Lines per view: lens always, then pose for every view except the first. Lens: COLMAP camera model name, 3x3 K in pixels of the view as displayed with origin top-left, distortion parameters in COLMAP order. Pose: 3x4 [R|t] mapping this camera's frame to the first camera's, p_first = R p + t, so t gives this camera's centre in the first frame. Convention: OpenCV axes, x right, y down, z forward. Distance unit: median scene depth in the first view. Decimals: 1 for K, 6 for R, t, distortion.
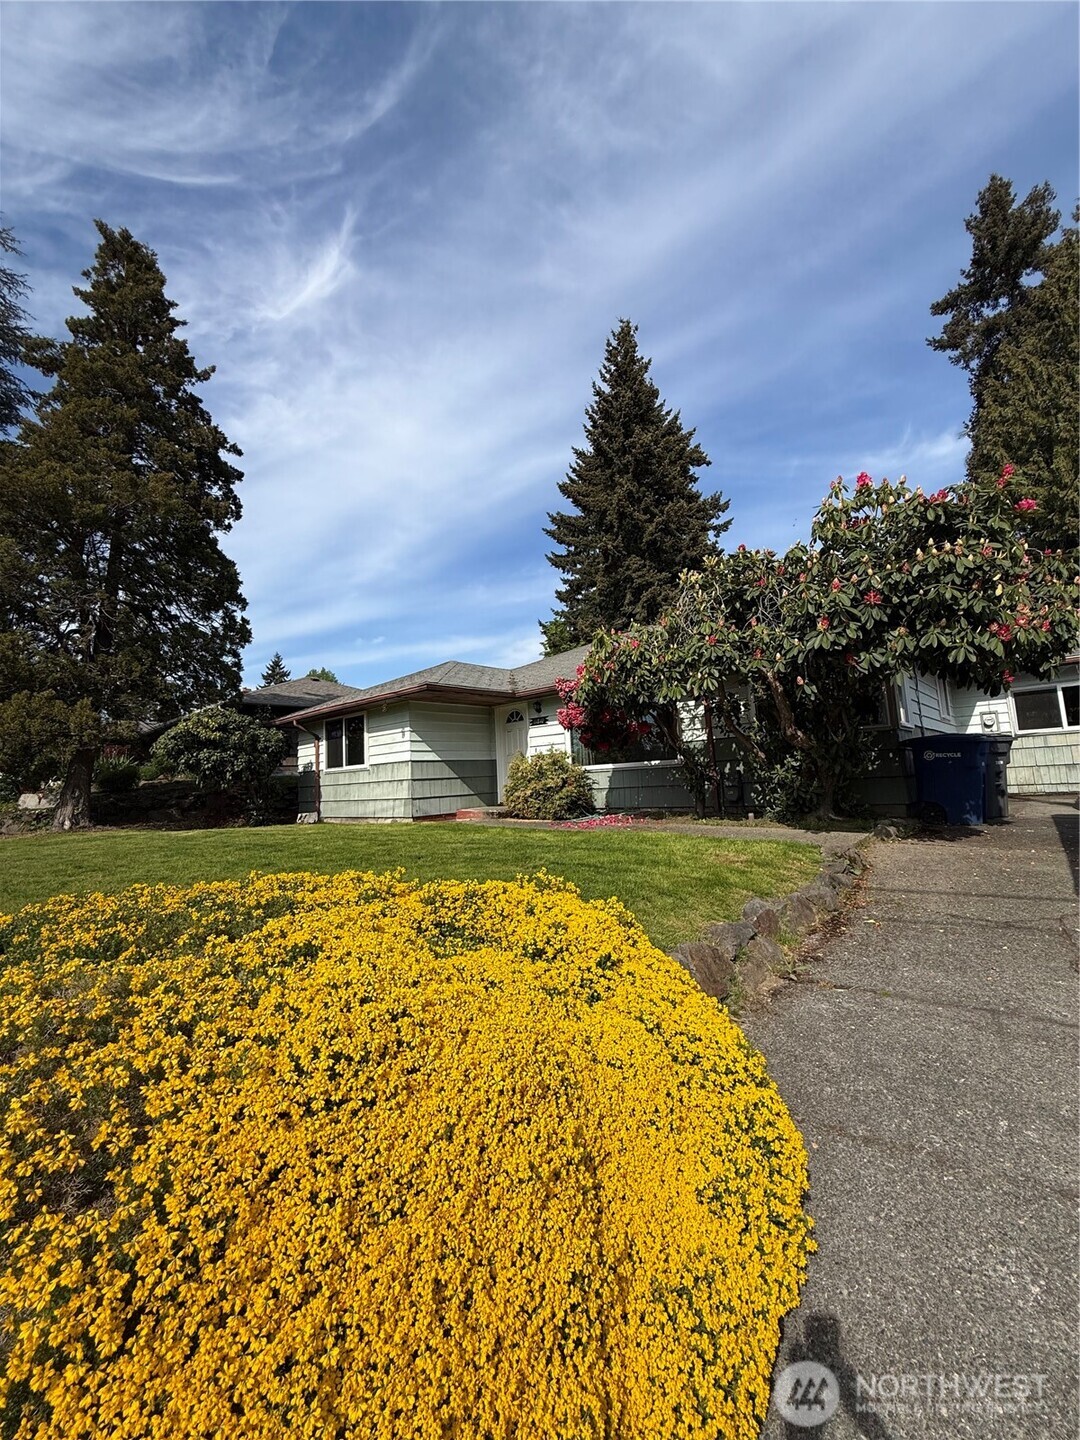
lens RADIAL K [[574.8, 0, 540.6], [0, 574.8, 715.1], [0, 0, 1]] dist [0.001509, 0.000035]
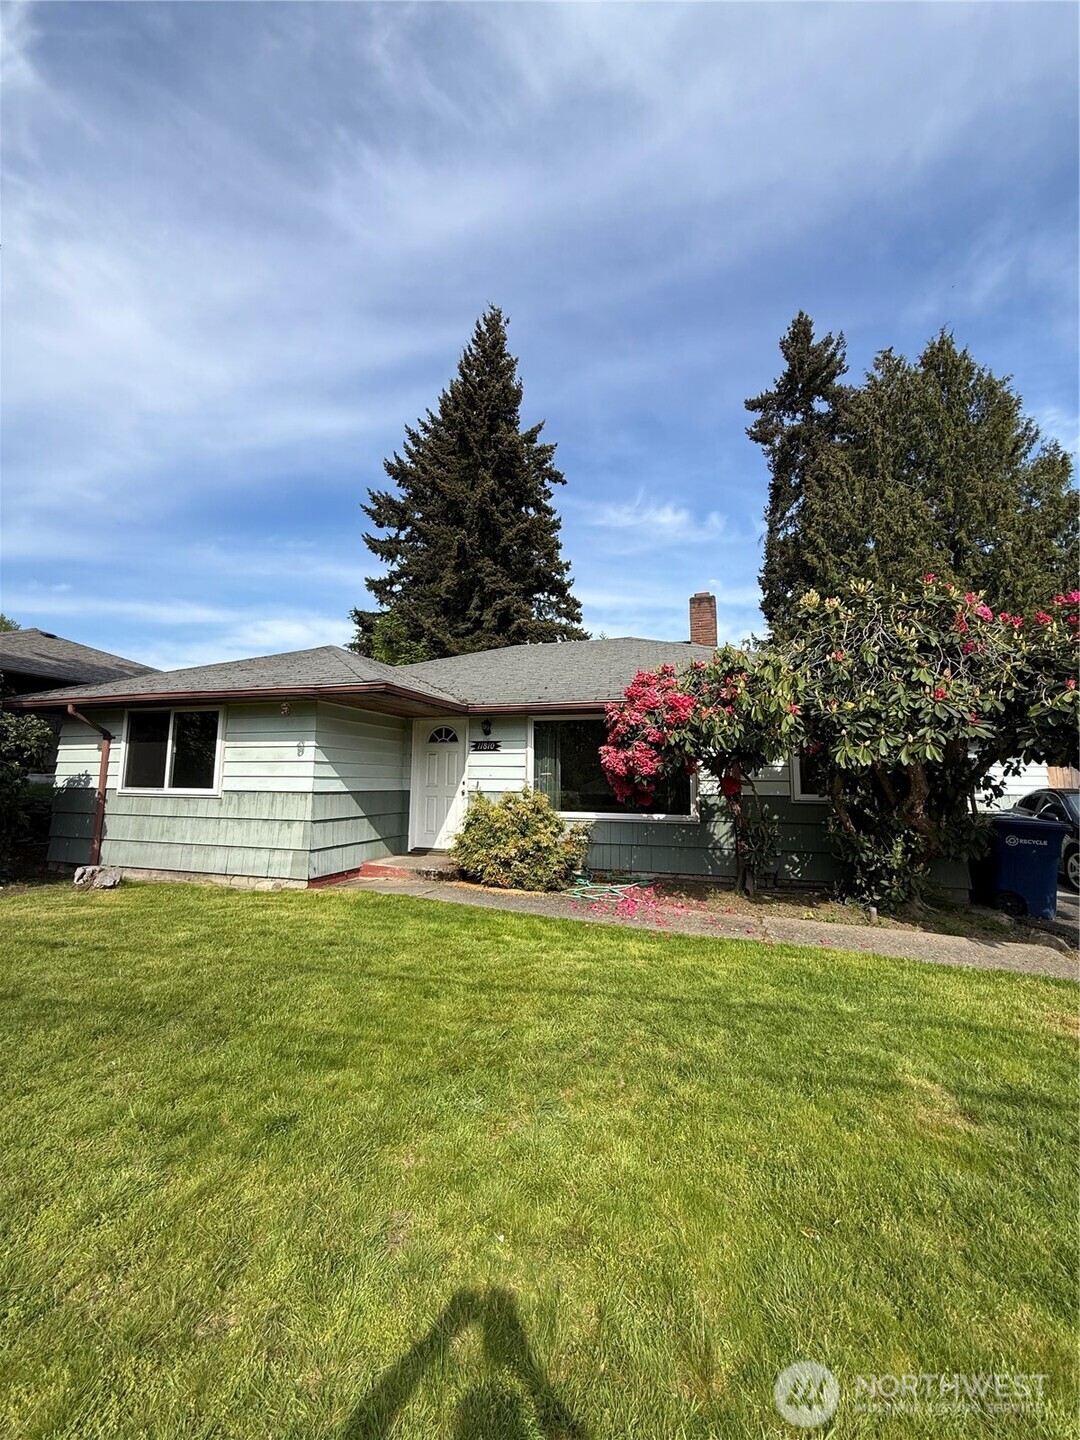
lens RADIAL K [[574.8, 0, 540.6], [0, 574.8, 715.1], [0, 0, 1]] dist [0.001509, 0.000035]
pose [[0.908531, 0.108787, 0.403407, -0.223846], [-0.104661, 0.993982, -0.032335, -0.011989], [-0.404497, -0.012843, 0.914449, 0.251074]]
